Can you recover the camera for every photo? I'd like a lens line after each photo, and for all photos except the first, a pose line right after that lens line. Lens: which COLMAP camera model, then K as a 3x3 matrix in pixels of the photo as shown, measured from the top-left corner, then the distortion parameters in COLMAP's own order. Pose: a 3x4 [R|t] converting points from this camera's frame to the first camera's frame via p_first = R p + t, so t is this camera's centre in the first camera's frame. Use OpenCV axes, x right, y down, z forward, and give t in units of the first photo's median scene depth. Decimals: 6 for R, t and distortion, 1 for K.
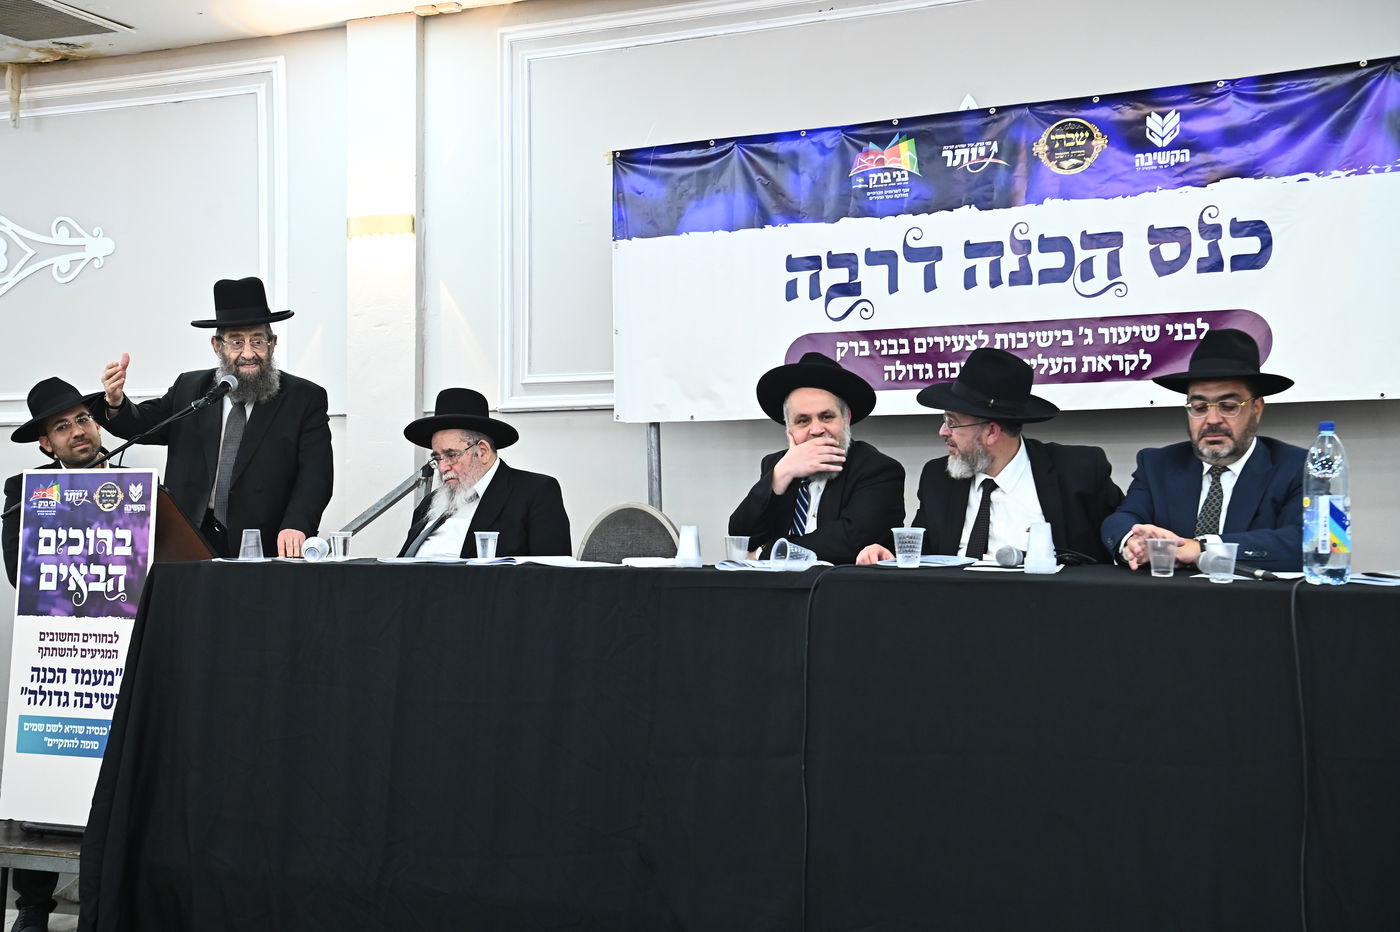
lens RADIAL K [[1809.5, 0, 700.0], [0, 1809.5, 466.0], [0, 0, 1]] dist [0.129805, 0.052134]
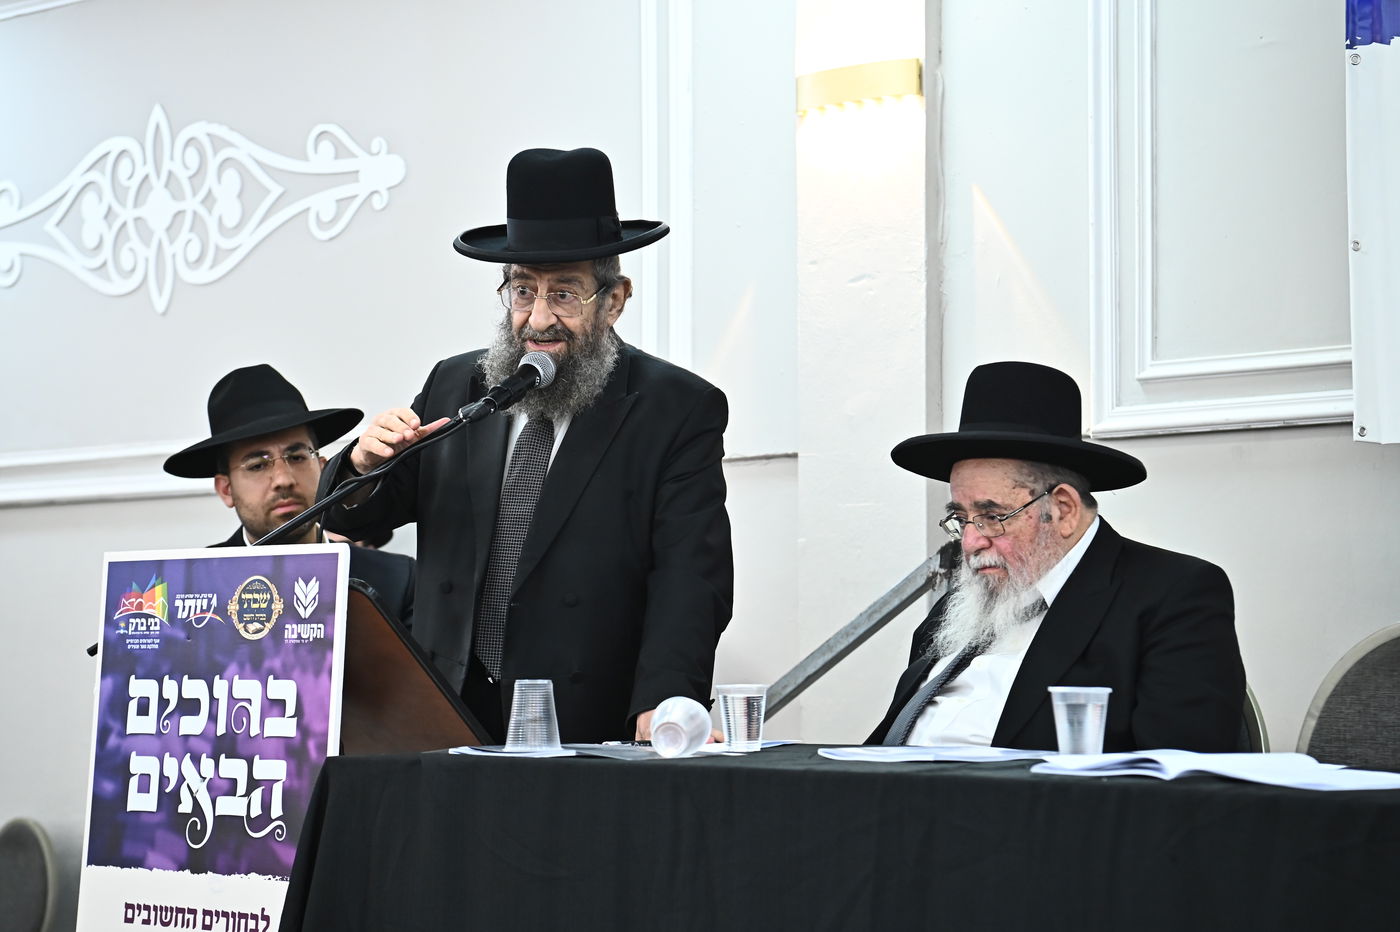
lens RADIAL K [[2615.2, 0, 700.0], [0, 2615.2, 466.0], [0, 0, 1]] dist [0.271282, 0.200459]
pose [[0.968140, -0.020496, -0.249568, -0.044765], [0.010276, 0.999057, -0.042185, 0.009306], [0.250198, 0.038277, 0.967438, 0.350373]]
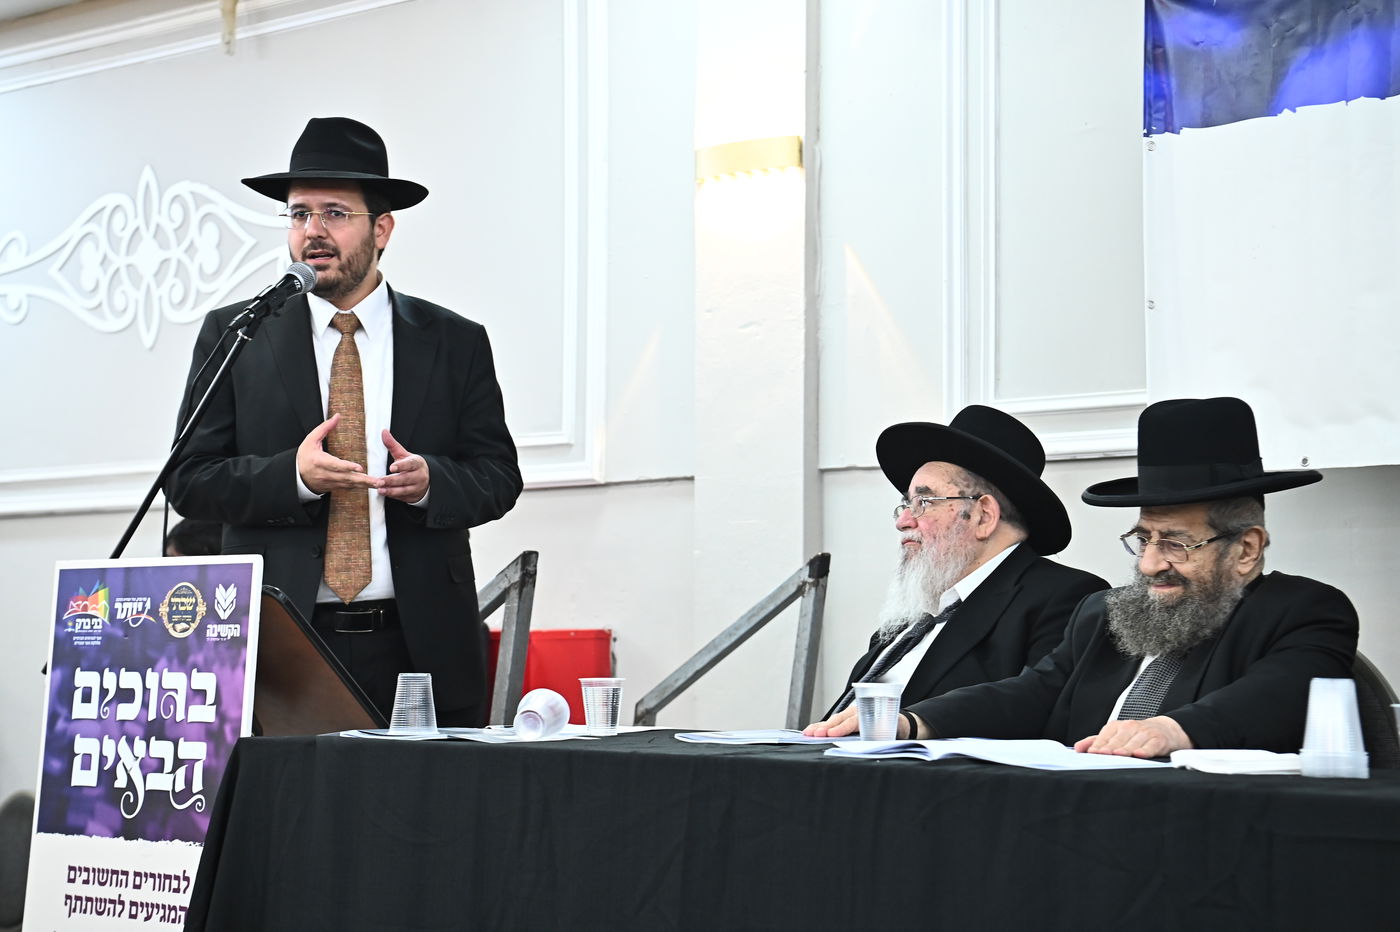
lens RADIAL K [[2324.0, 0, 703.0], [0, 2324.0, 462.8], [0, 0, 1]] dist [0.218123, 0.147487]
pose [[0.971943, -0.015219, -0.234723, -0.014947], [0.003425, 0.998714, -0.050573, 0.008263], [0.235191, 0.048350, 0.970746, 0.337456]]
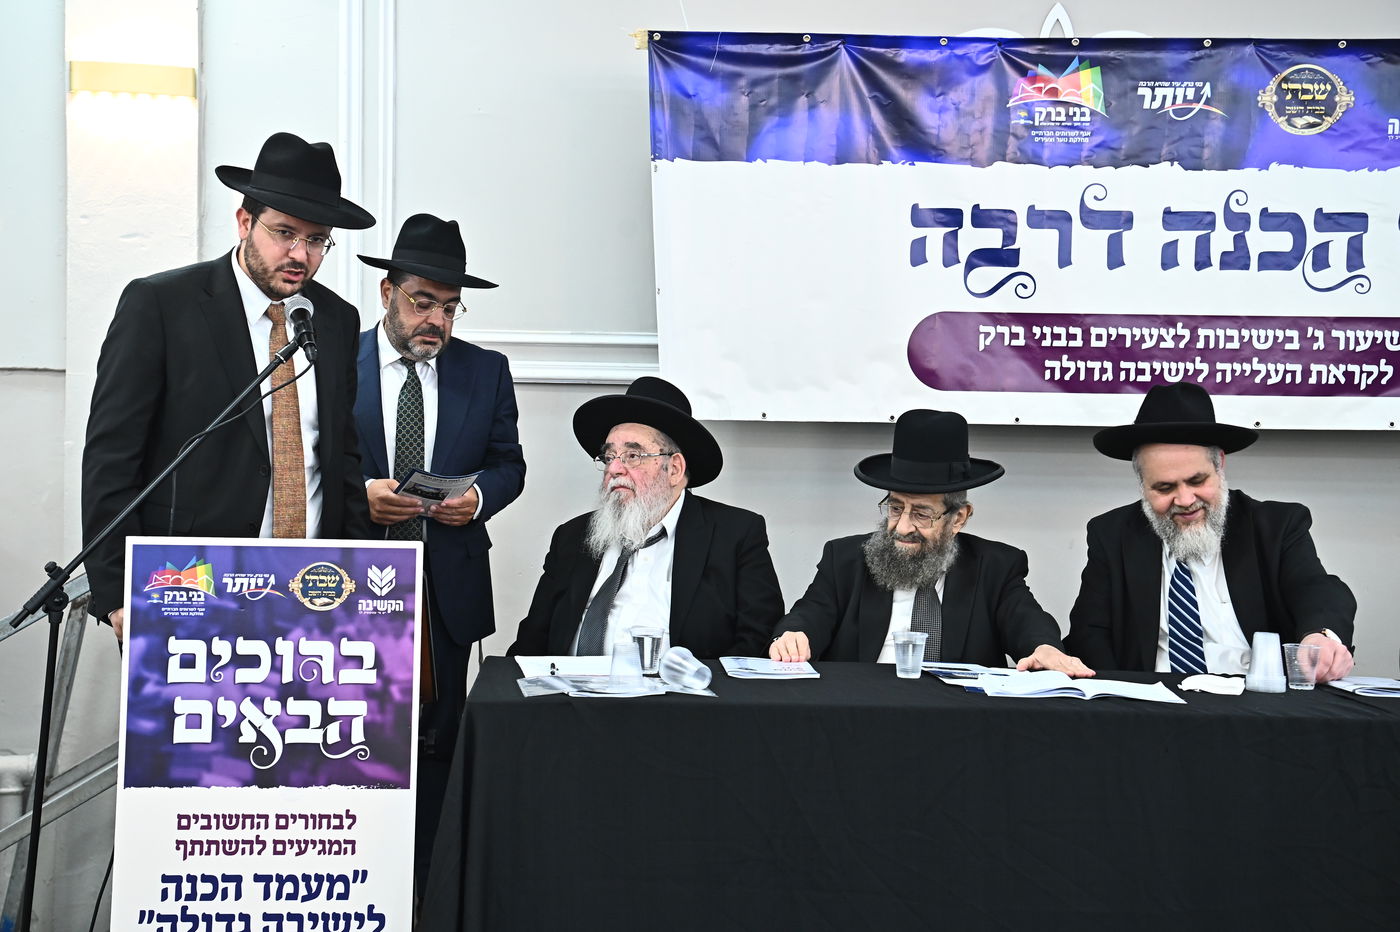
lens RADIAL K [[2158.4, 0, 693.8], [0, 2158.4, 464.7], [0, 0, 1]] dist [0.180676, 0.236391]
pose [[0.867003, 0.001504, 0.498300, -0.516036], [-0.032930, 0.997982, 0.054285, -0.059599], [-0.497213, -0.063474, 0.865303, 0.290179]]
